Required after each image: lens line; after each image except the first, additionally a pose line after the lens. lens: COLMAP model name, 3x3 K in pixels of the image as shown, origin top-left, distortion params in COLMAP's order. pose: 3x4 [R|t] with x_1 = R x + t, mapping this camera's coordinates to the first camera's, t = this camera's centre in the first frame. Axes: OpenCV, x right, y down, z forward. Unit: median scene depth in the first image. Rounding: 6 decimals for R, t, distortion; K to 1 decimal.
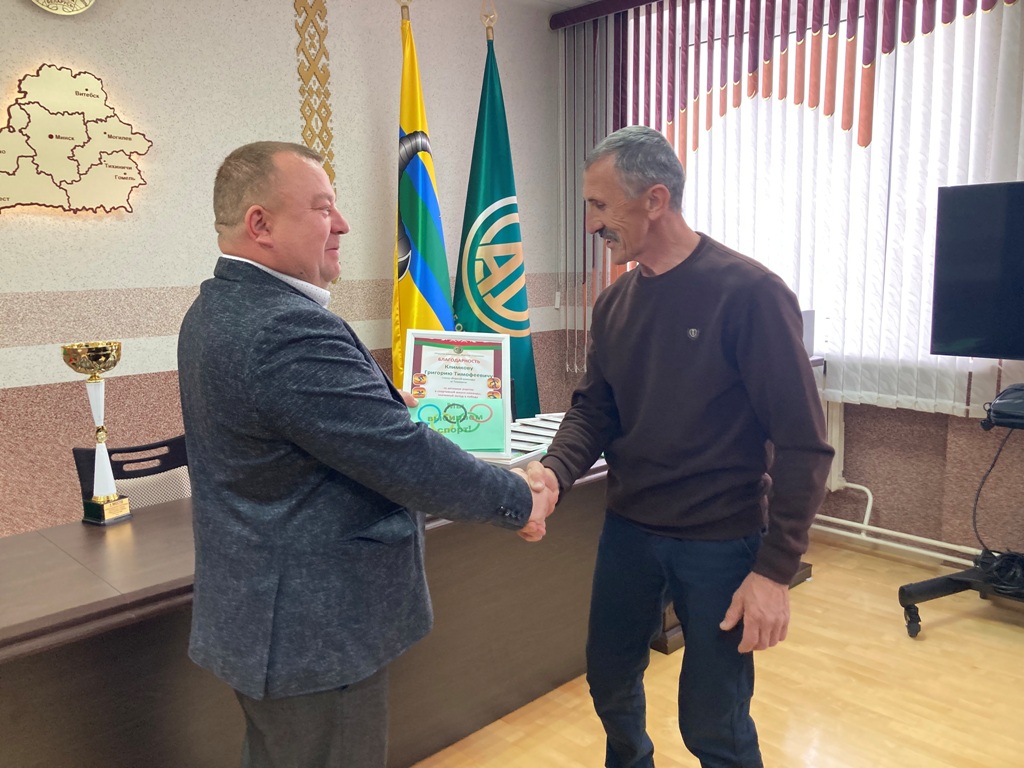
lens RADIAL K [[855.4, 0, 507.4], [0, 855.4, 374.5], [0, 0, 1]] dist [0.015616, -0.005012]
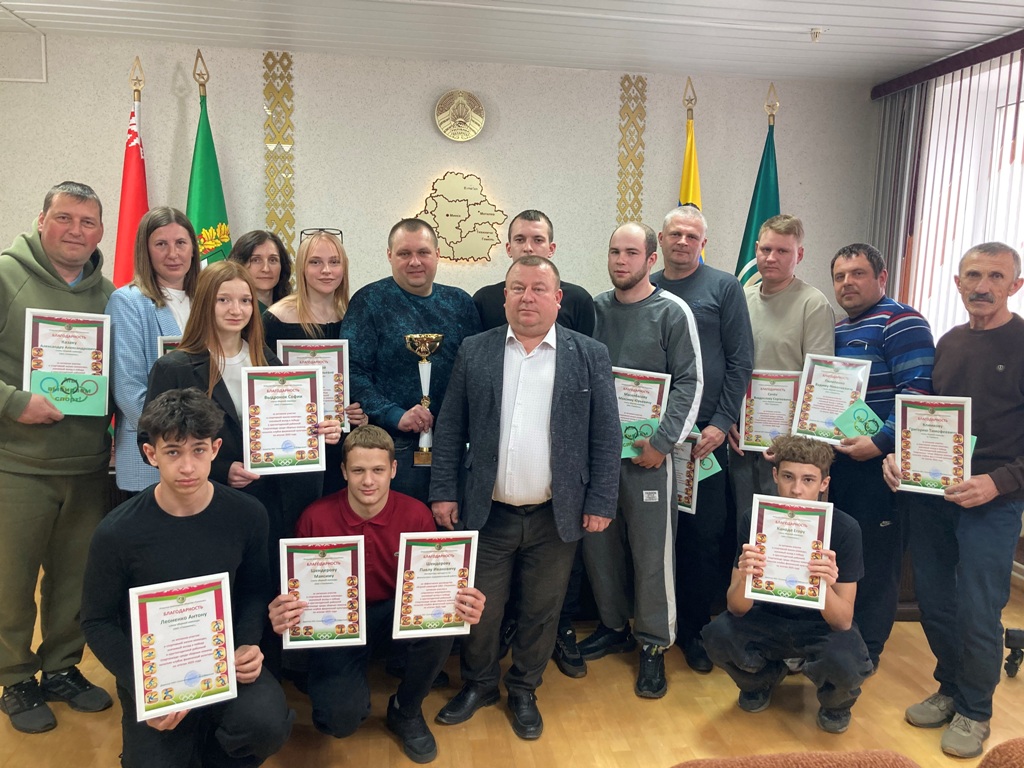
lens RADIAL K [[855.4, 0, 489.2], [0, 855.4, 385.5], [0, 0, 1]] dist [0.015616, -0.005012]
pose [[0.808924, 0.109840, -0.577562, 0.450307], [-0.119126, 0.992637, 0.021932, 0.001855], [0.575718, 0.051061, 0.816052, -0.240882]]
